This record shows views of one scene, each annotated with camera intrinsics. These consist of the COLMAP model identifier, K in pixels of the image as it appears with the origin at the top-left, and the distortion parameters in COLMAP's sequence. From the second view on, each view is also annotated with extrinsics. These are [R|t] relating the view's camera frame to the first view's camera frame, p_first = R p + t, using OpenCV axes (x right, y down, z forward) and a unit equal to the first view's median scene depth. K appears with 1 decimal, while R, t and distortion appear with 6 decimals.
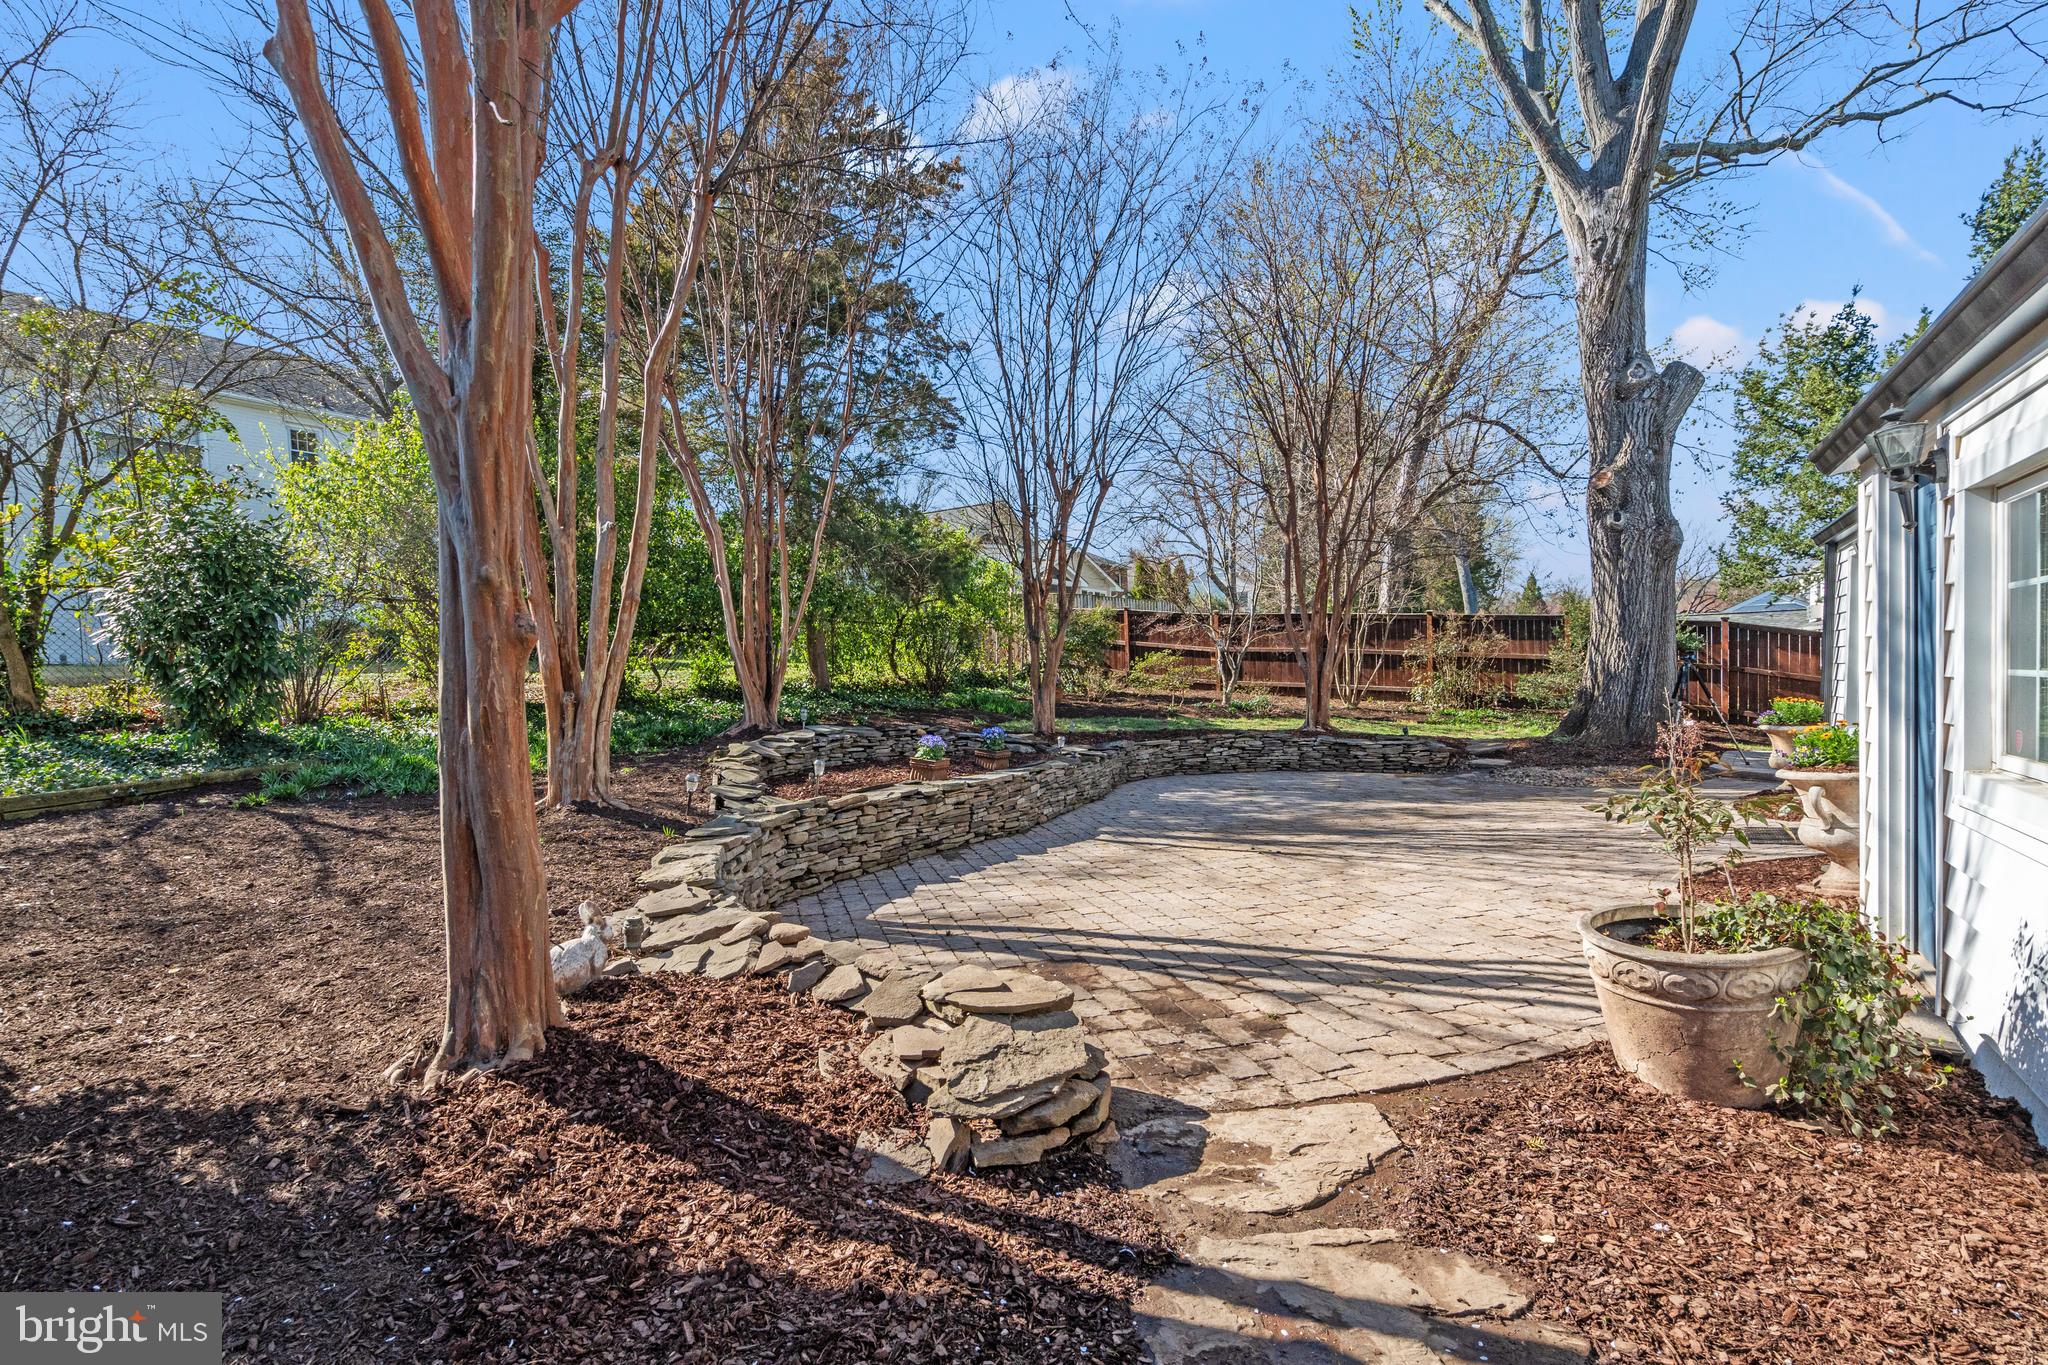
lens RADIAL K [[888.7, 0, 1019.2], [0, 888.7, 718.6], [0, 0, 1]] dist [0.000607, 0.000091]
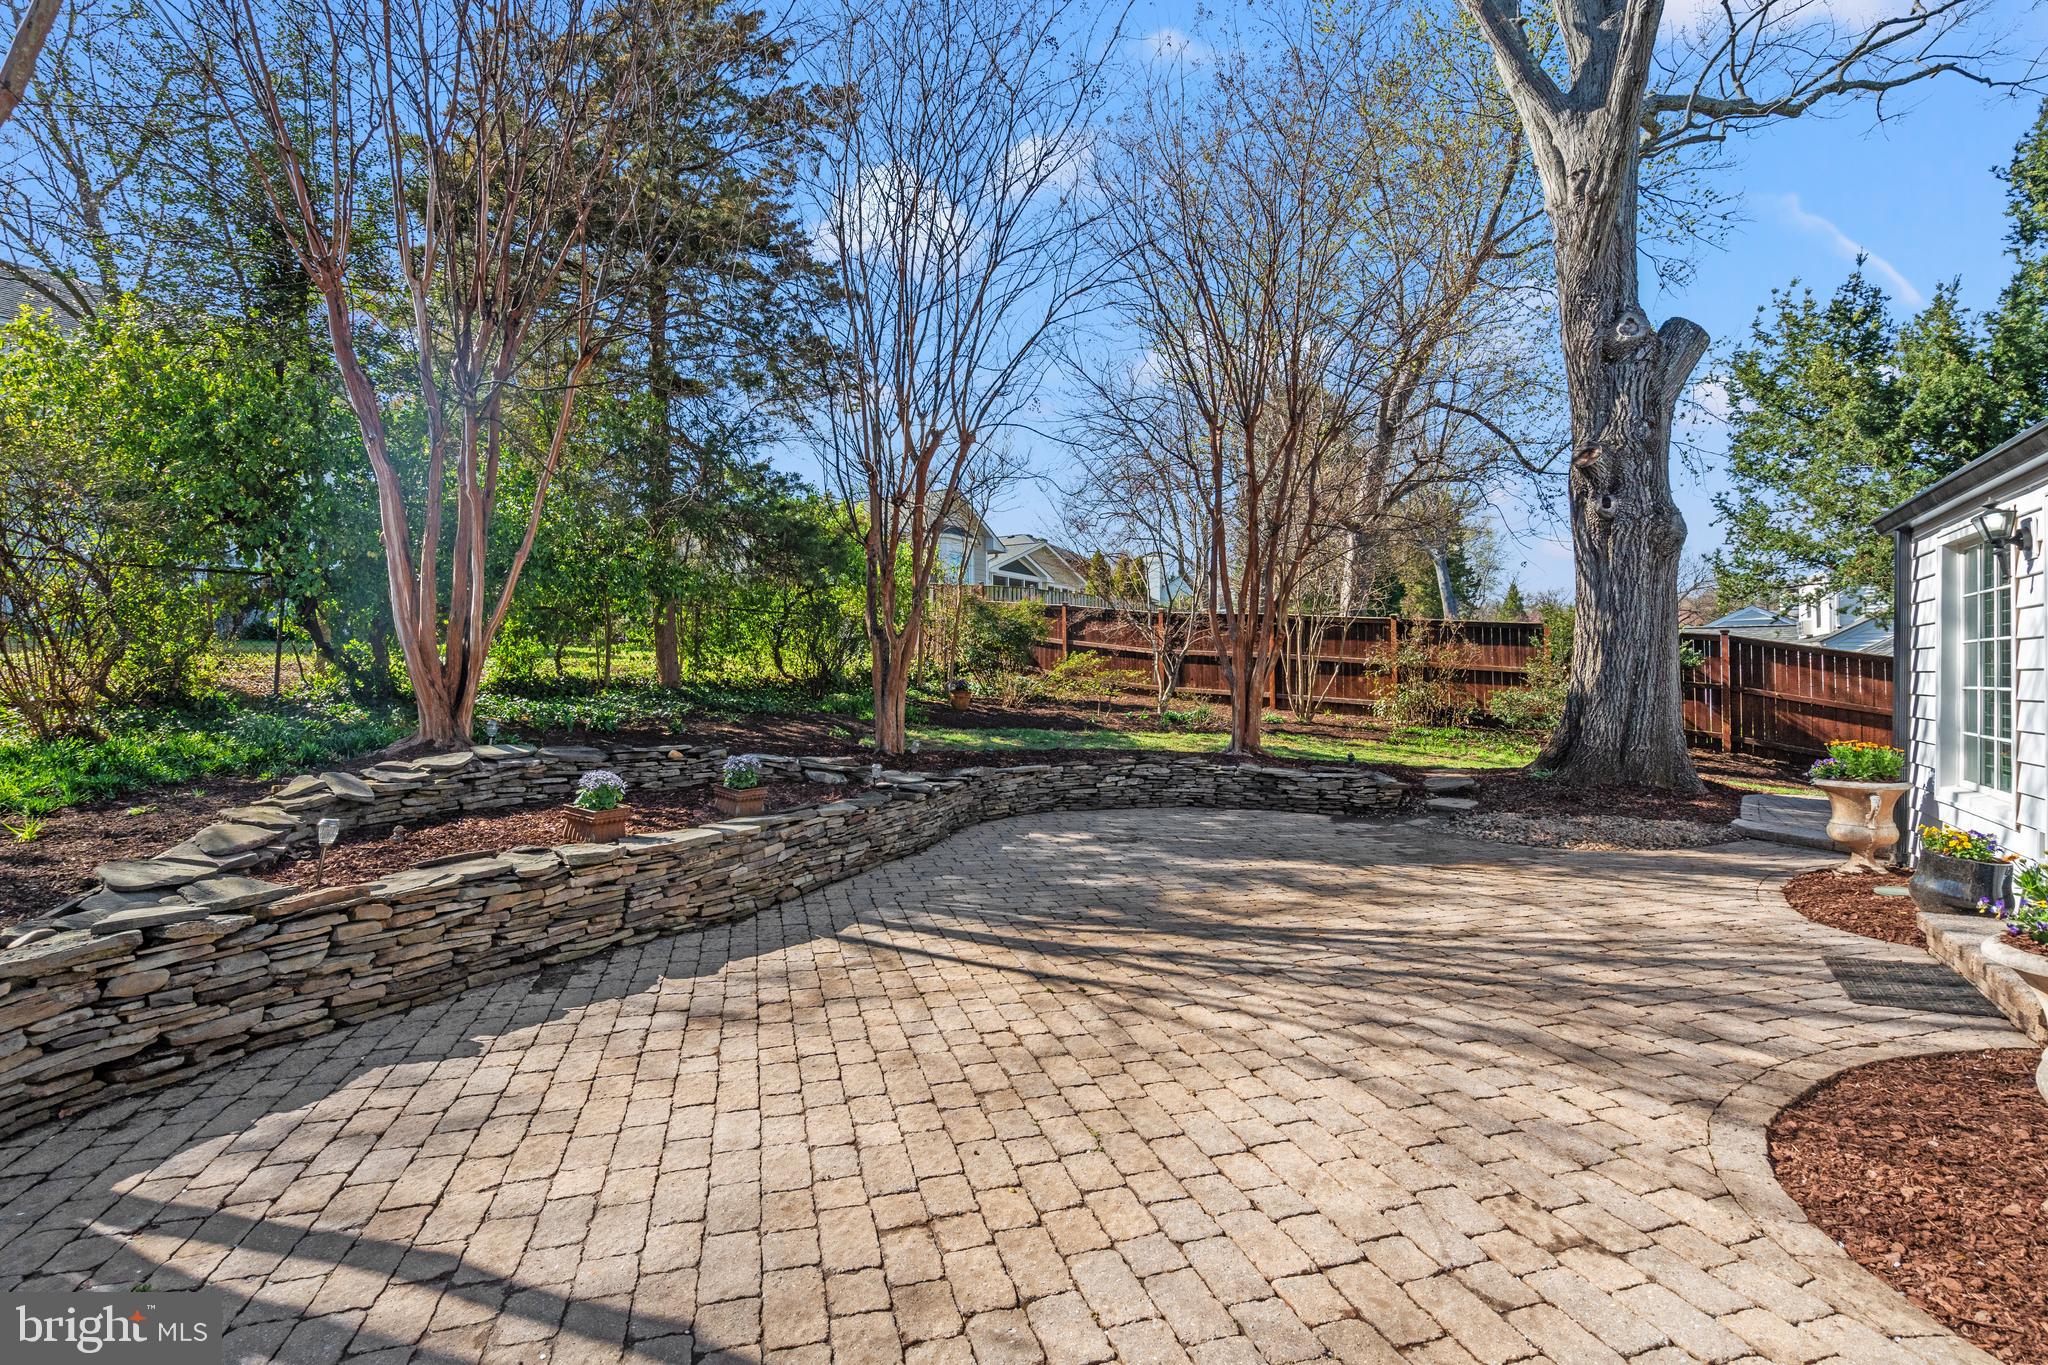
lens RADIAL K [[904.7, 0, 1014.3], [0, 904.7, 667.0], [0, 0, 1]] dist [-0.001298, 0.000041]
pose [[0.999483, 0.025963, 0.018967, 0.086789], [-0.024890, 0.998188, -0.054791, -0.012981], [-0.020356, 0.054291, 0.998318, 0.140553]]
